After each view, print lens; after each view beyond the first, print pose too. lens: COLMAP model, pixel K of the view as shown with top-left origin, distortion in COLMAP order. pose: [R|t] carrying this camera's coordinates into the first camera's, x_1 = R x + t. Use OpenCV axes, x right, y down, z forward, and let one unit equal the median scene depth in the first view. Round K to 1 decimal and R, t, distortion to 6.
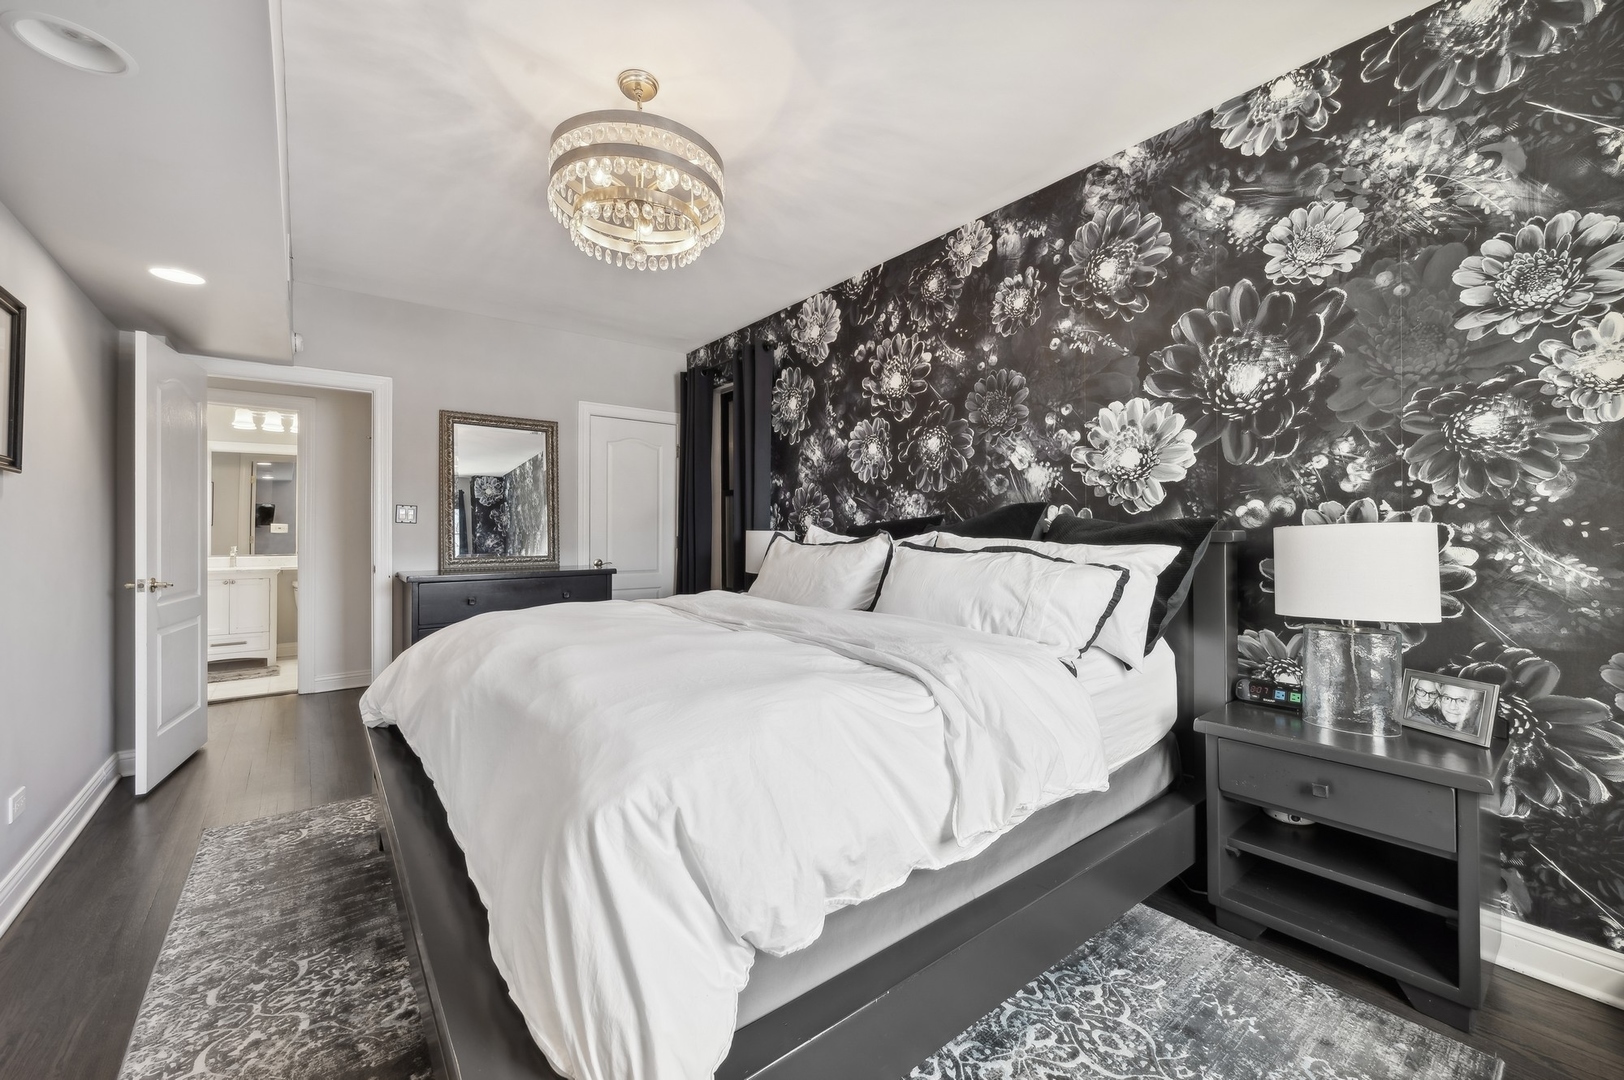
lens RADIAL K [[650.8, 0, 812.0], [0, 650.8, 540.0], [0, 0, 1]] dist [-0.000349, -0.000017]
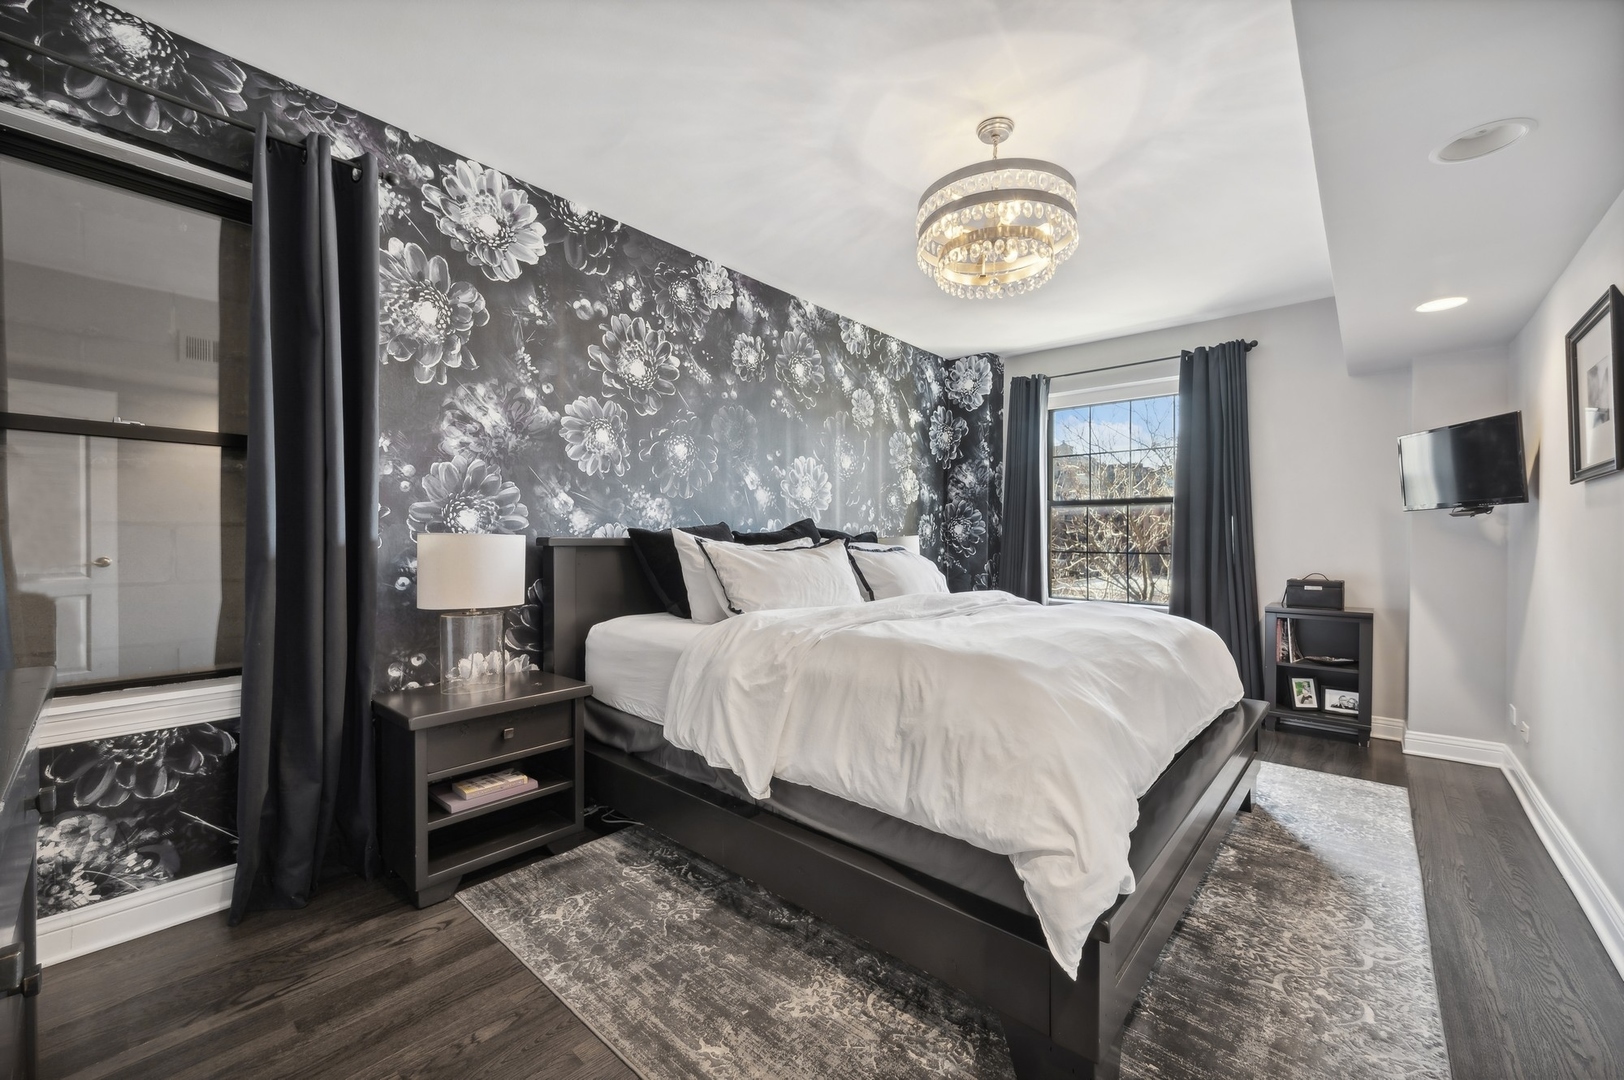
lens RADIAL K [[639.1, 0, 811.1], [0, 639.1, 528.2], [0, 0, 1]] dist [-0.001139, 0.000352]
pose [[-0.183375, 0.001949, 0.983041, -0.778528], [-0.008376, 0.999959, -0.003545, -0.024243], [-0.983007, -0.008884, -0.183351, 0.925619]]
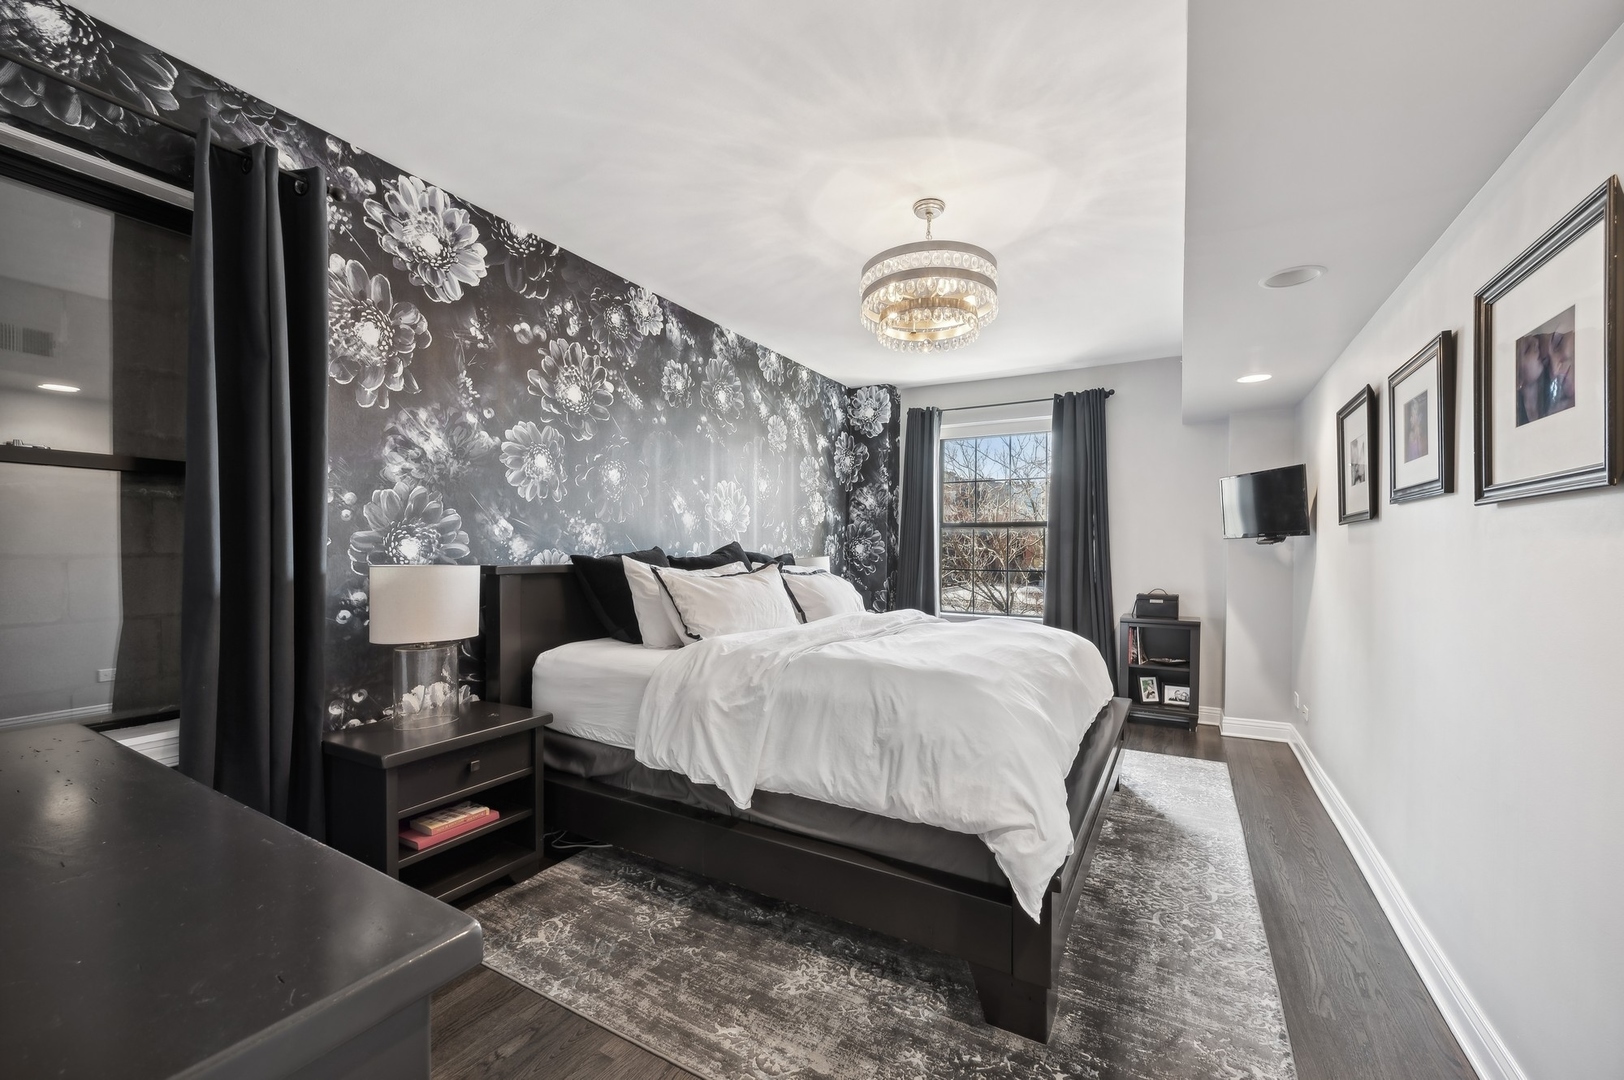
lens RADIAL K [[650.8, 0, 812.0], [0, 650.8, 540.0], [0, 0, 1]] dist [-0.000349, -0.000017]
pose [[-0.380764, -0.002812, 0.924668, -0.821912], [-0.012610, 0.999918, -0.002152, -0.046317], [-0.924586, -0.012480, -0.380768, 1.037185]]
